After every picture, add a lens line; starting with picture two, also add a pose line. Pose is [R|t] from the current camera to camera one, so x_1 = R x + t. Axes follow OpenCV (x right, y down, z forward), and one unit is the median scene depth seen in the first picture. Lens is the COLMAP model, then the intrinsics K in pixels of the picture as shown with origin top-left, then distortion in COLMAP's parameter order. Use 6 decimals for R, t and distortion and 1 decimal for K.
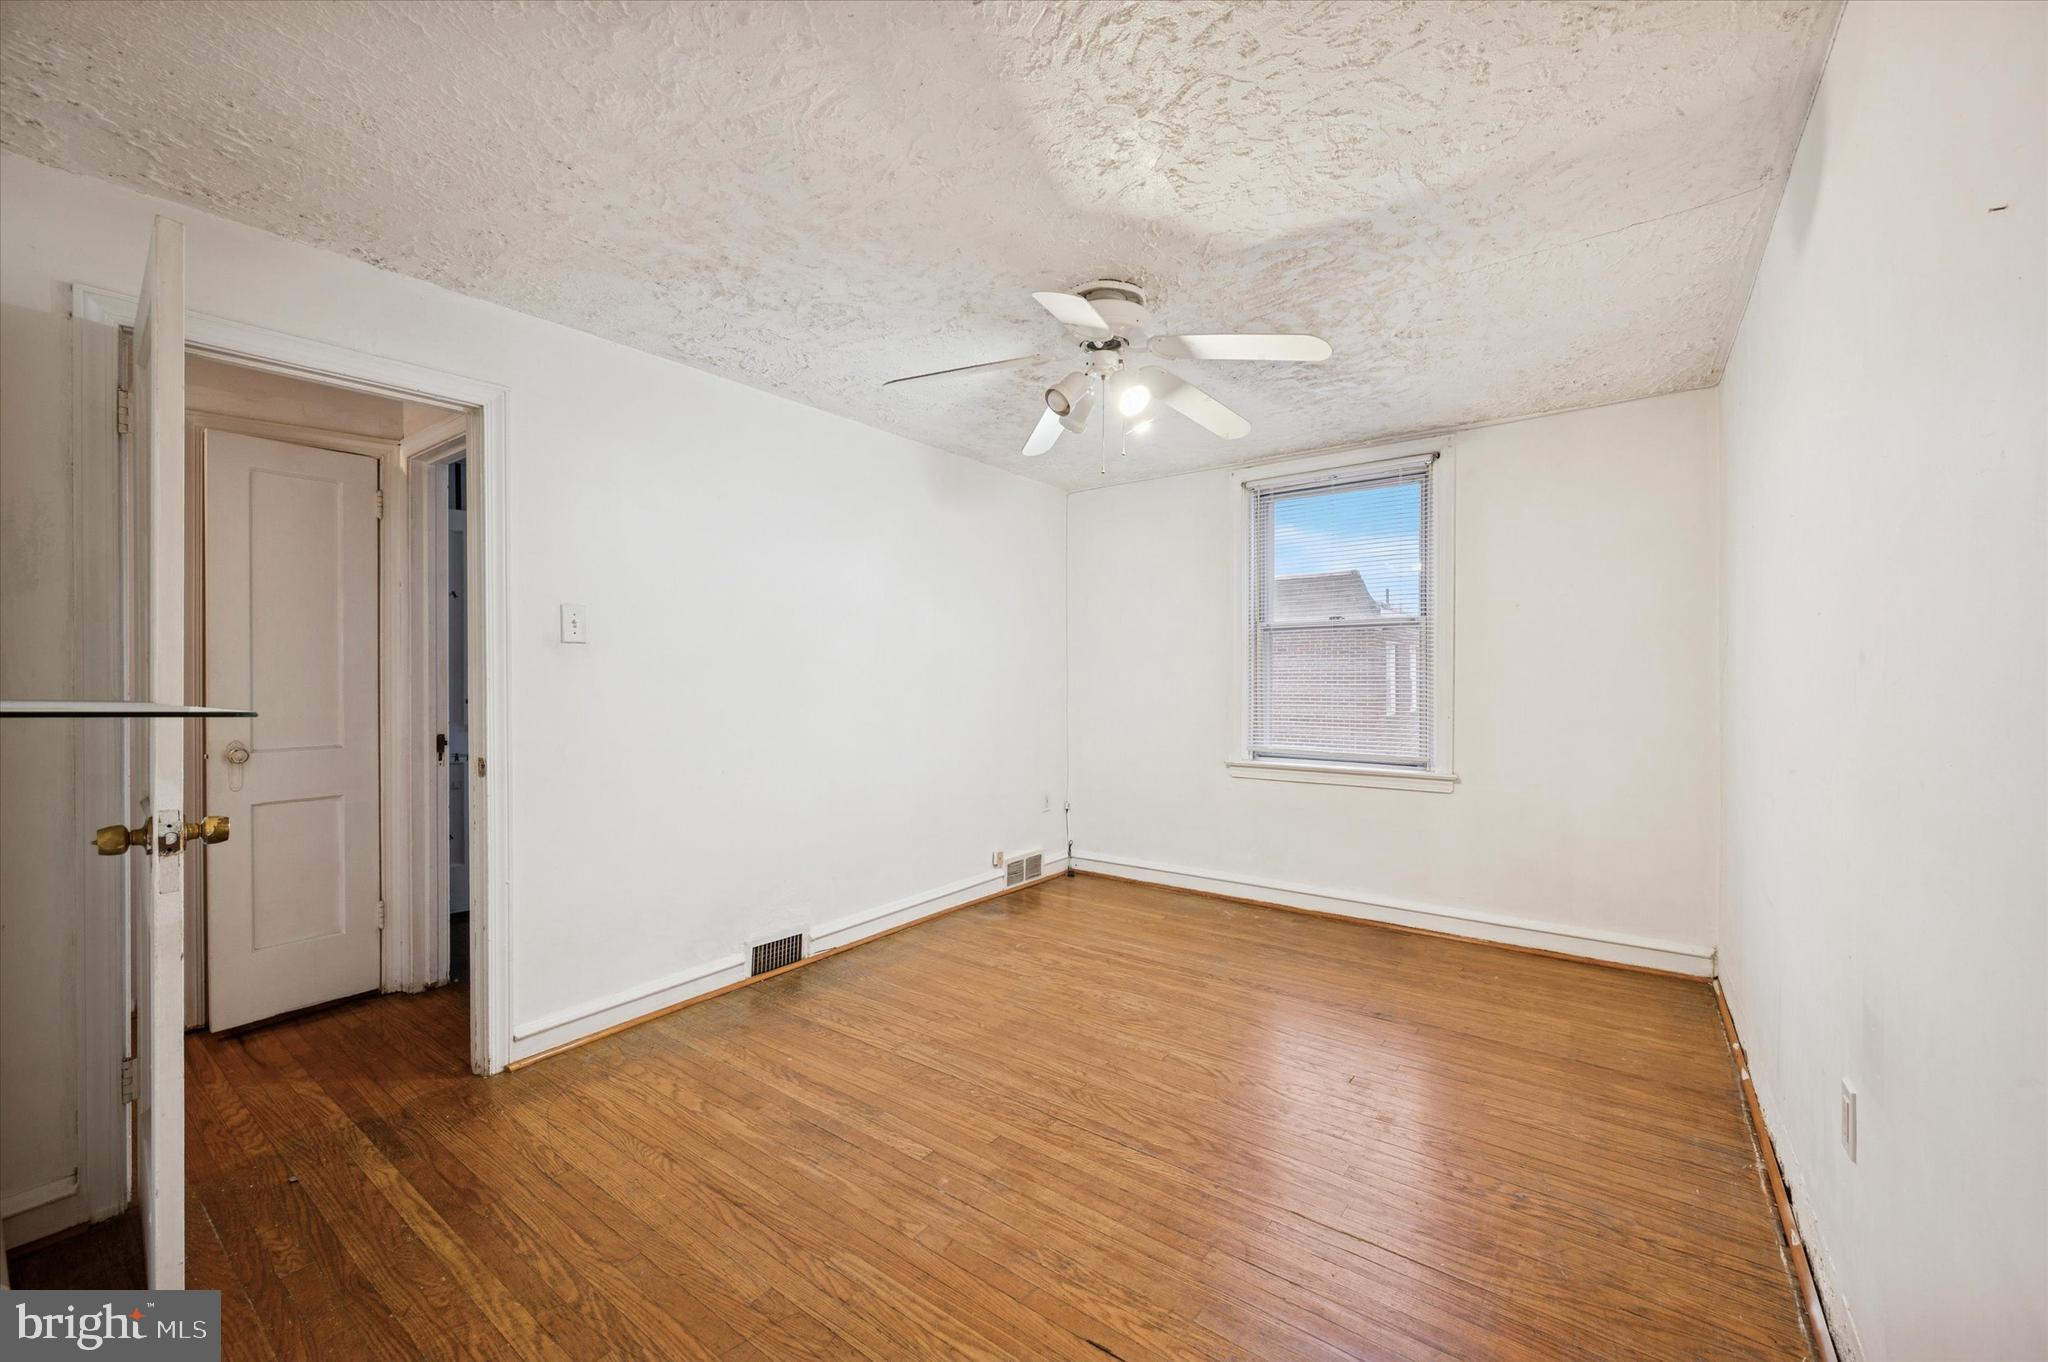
lens RADIAL K [[795.7, 0, 1033.5], [0, 795.7, 677.1], [0, 0, 1]] dist [0.001966, 0.000367]
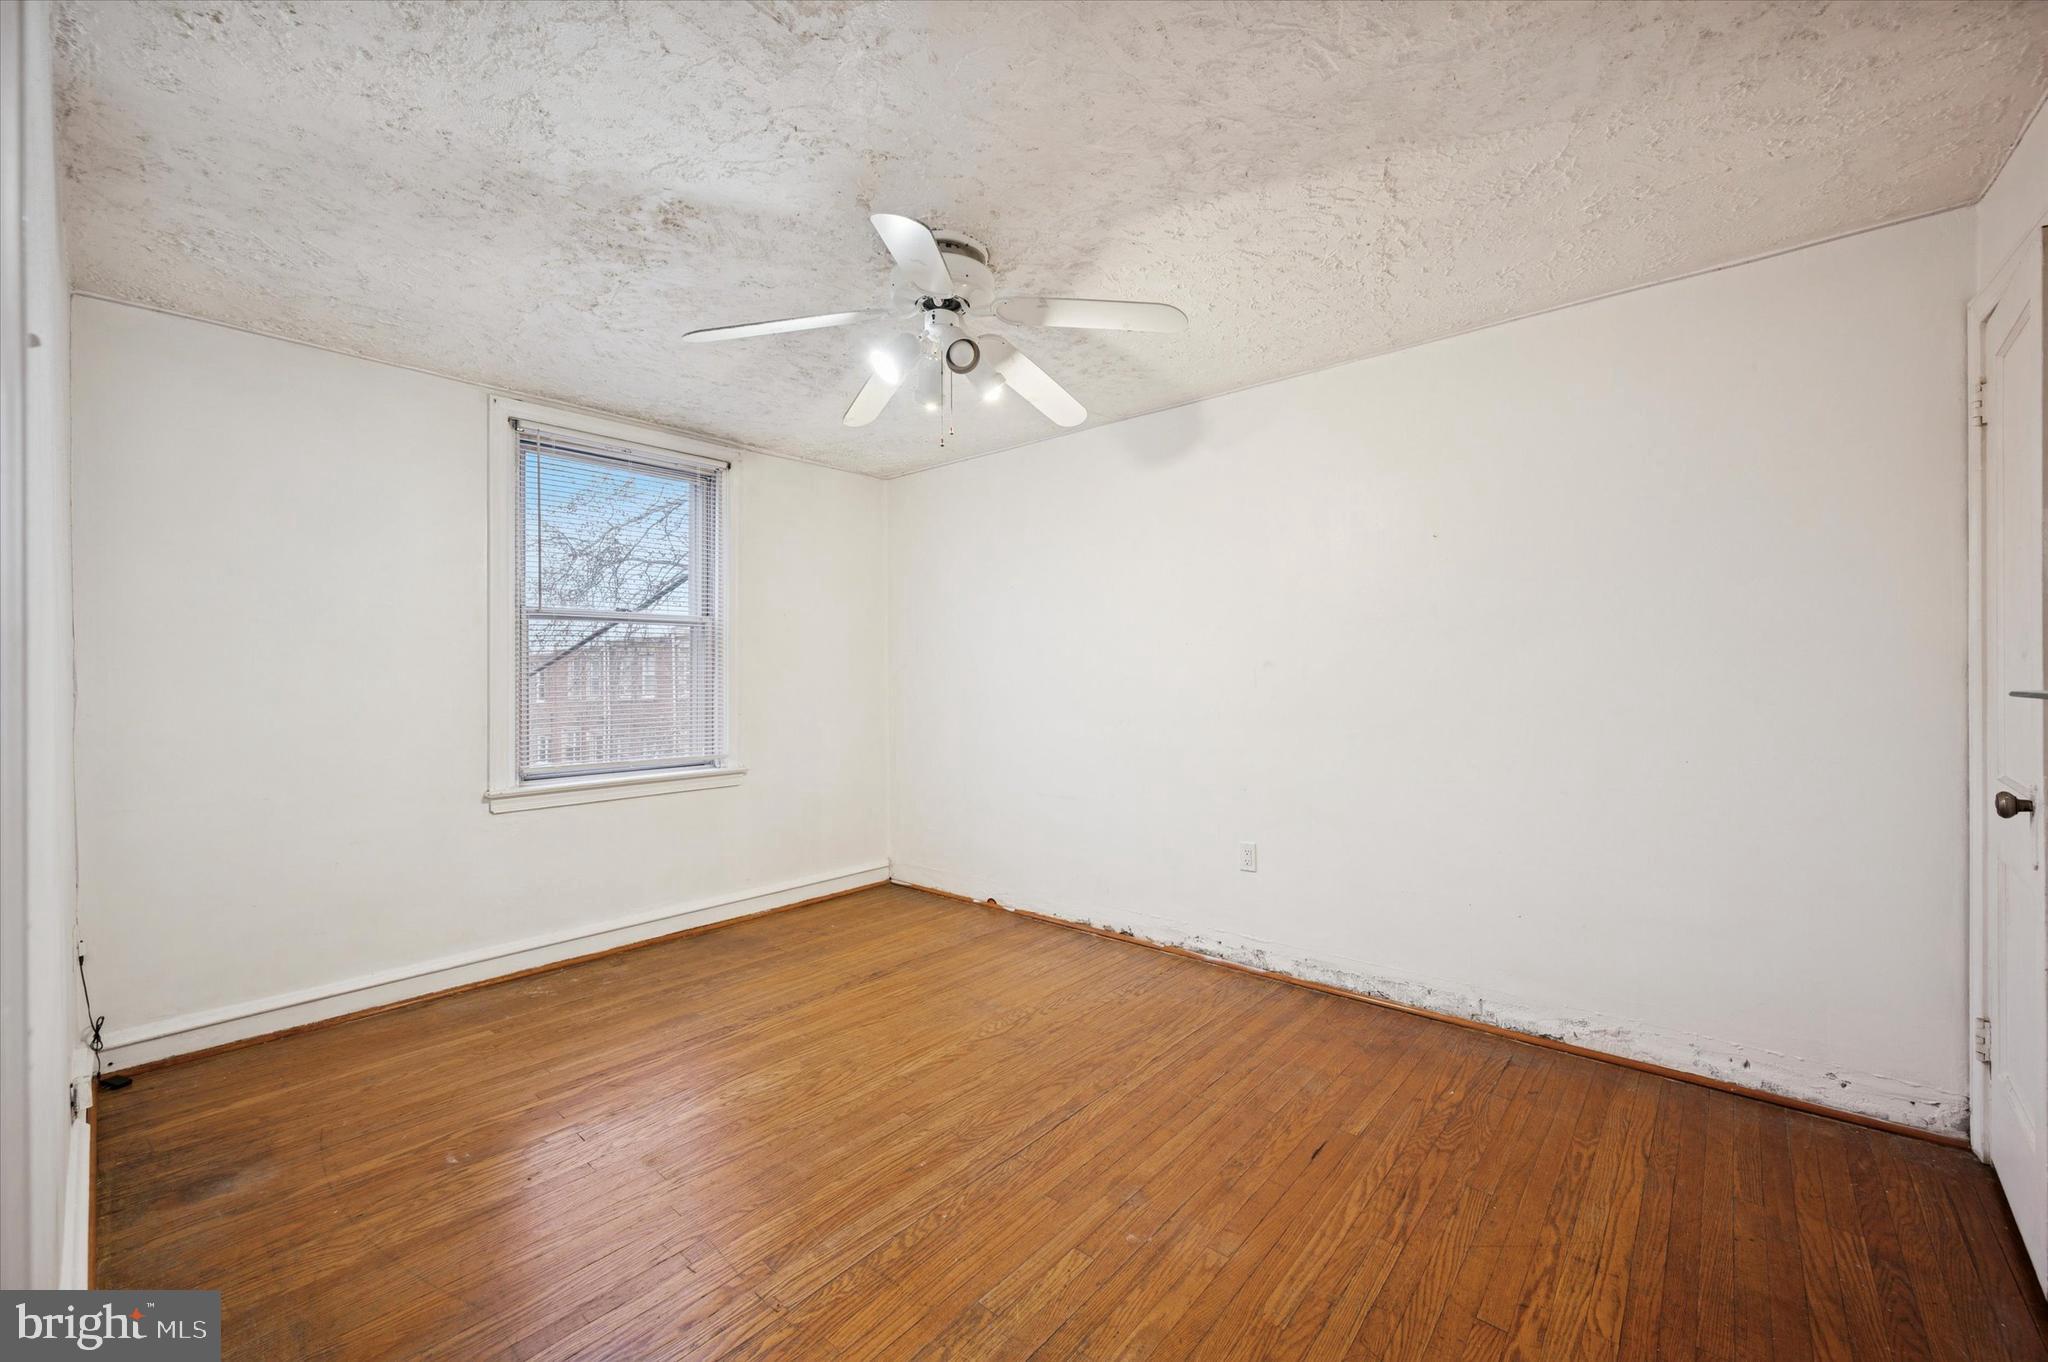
lens RADIAL K [[795.7, 0, 1023.6], [0, 795.7, 678.3], [0, 0, 1]] dist [0.001966, 0.000367]
pose [[0.083680, -0.000055, 0.996493, -0.600131], [0.005727, 0.999984, -0.000425, 0.005848], [-0.996476, 0.005742, 0.083679, 0.621670]]
